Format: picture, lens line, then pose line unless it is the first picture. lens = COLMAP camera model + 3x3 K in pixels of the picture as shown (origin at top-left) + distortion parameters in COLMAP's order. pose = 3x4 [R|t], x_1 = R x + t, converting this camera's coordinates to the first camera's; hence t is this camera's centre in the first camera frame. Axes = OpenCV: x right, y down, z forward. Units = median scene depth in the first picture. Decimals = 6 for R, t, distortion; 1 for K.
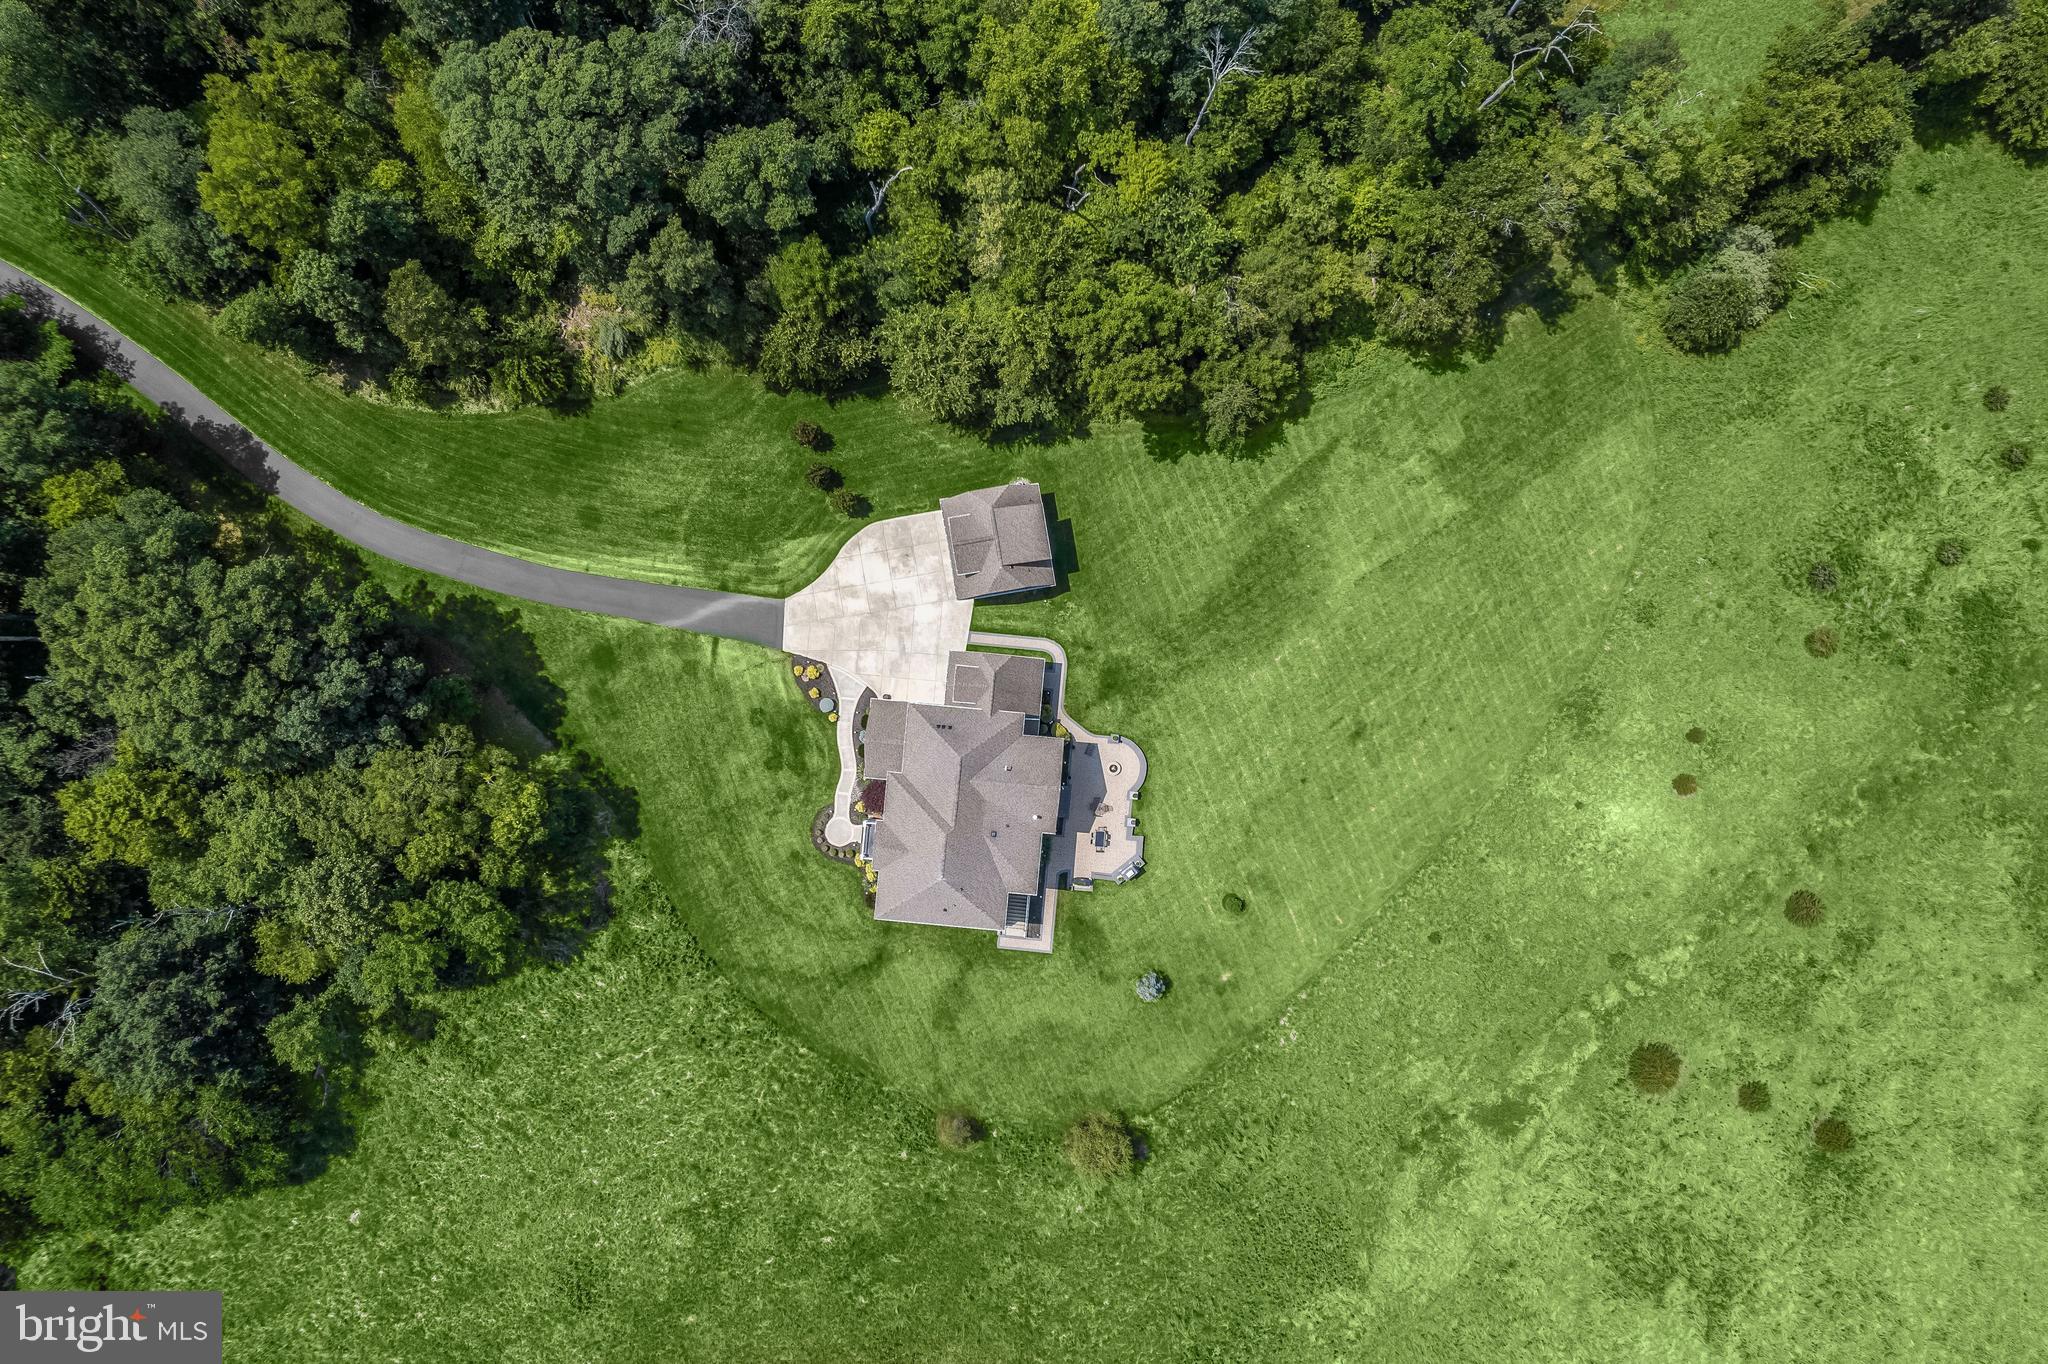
lens RADIAL K [[1309.2, 0, 1031.9], [0, 1309.2, 694.7], [0, 0, 1]] dist [-0.080841, 0.071968]
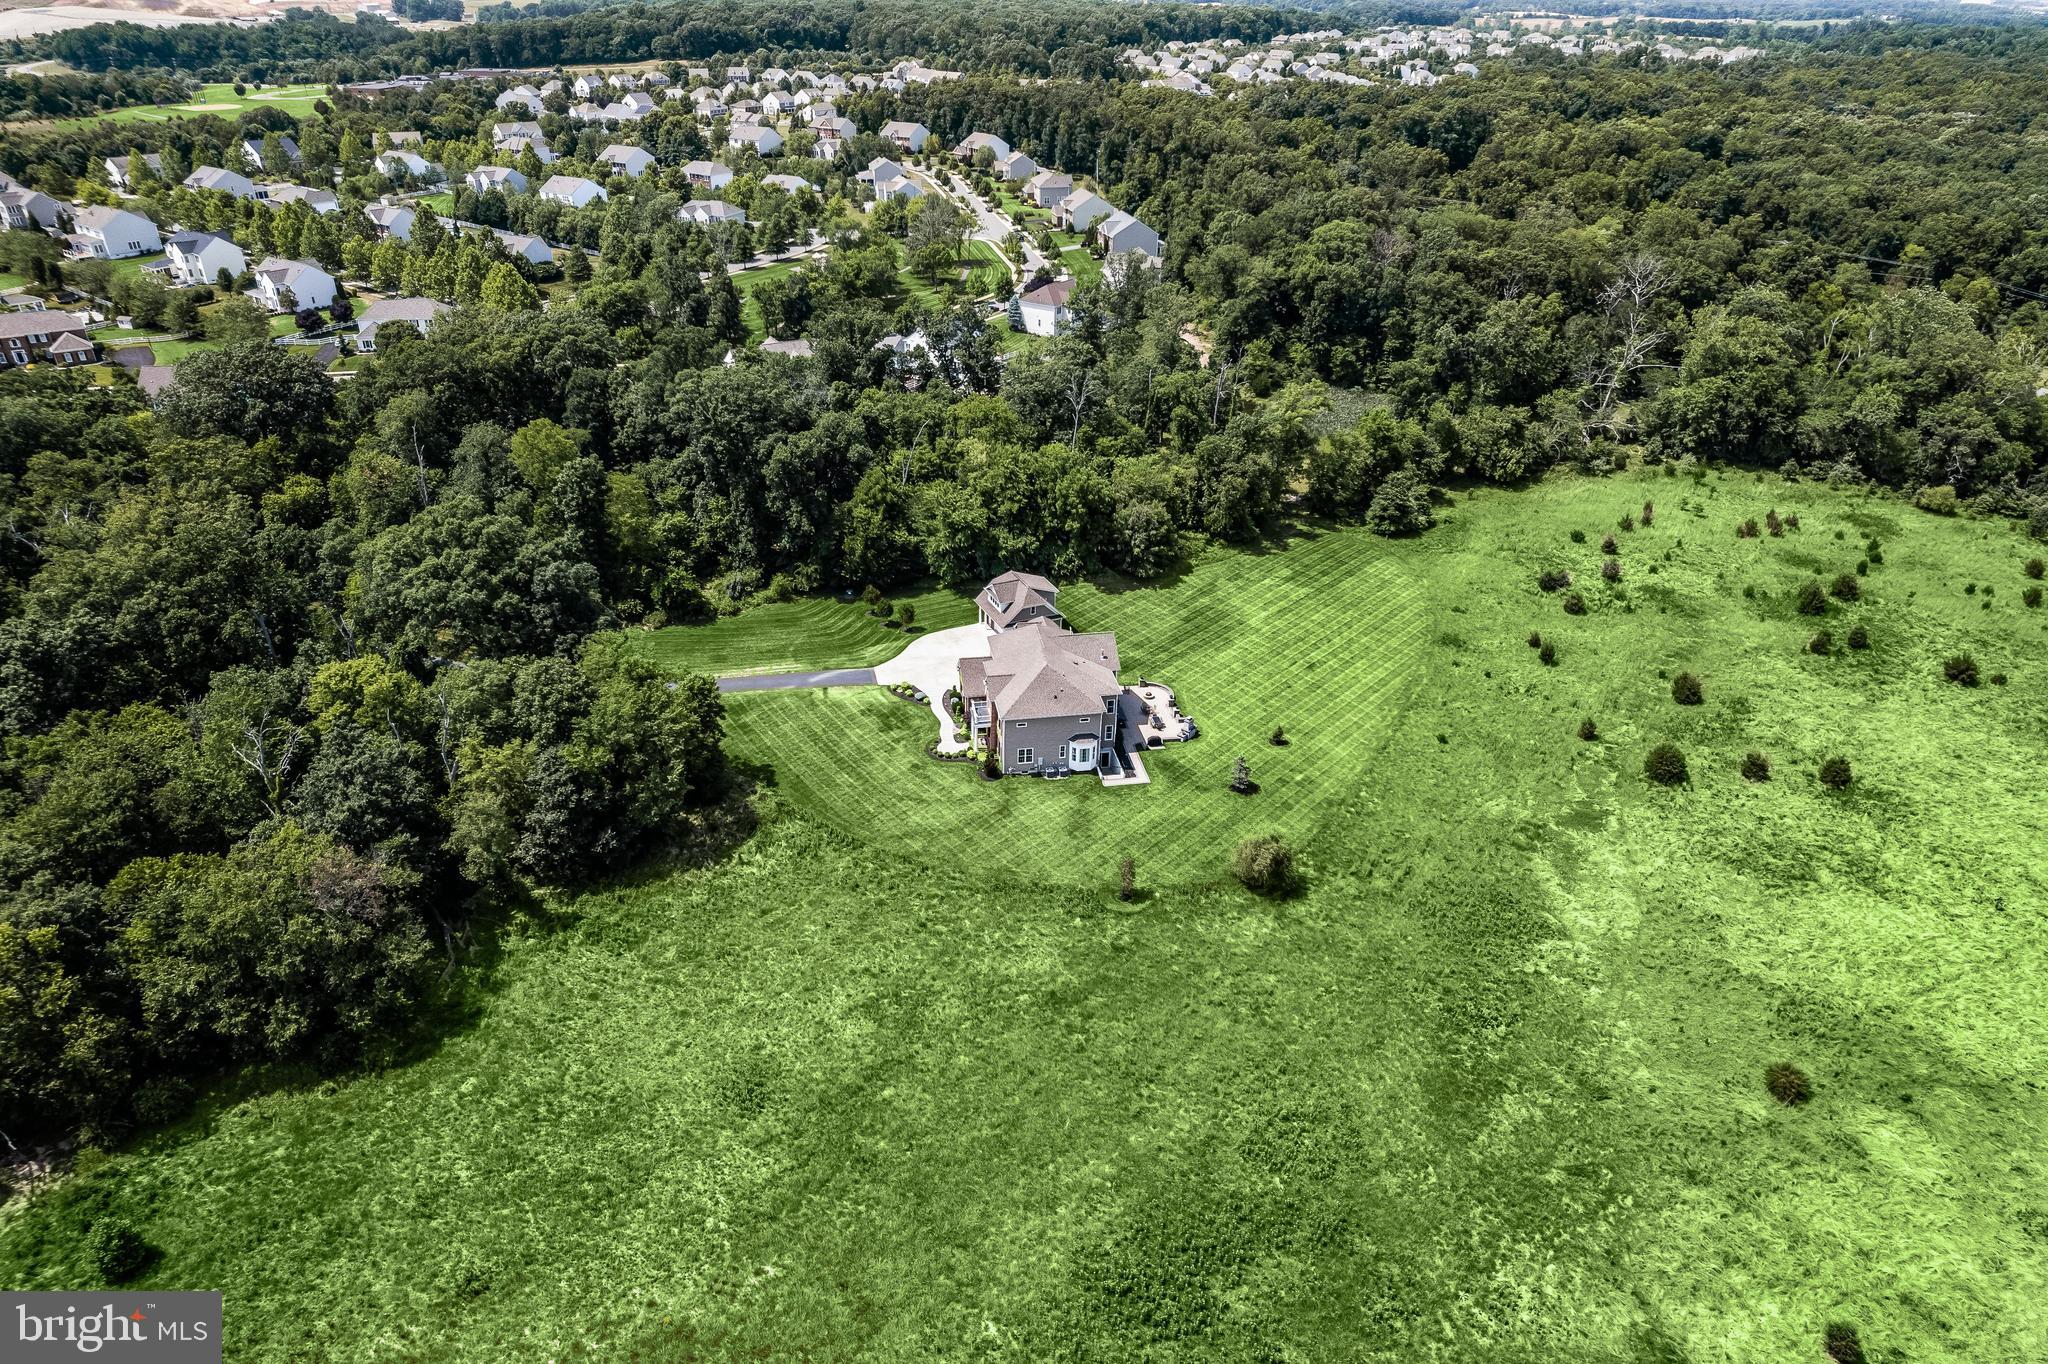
lens RADIAL K [[1309.2, 0, 1031.9], [0, 1309.2, 694.7], [0, 0, 1]] dist [-0.080841, 0.071968]
pose [[0.966753, -0.116600, 0.227579, -0.370505], [0.255535, 0.473505, -0.842909, 1.207127], [-0.009477, 0.873039, 0.487558, 0.404331]]
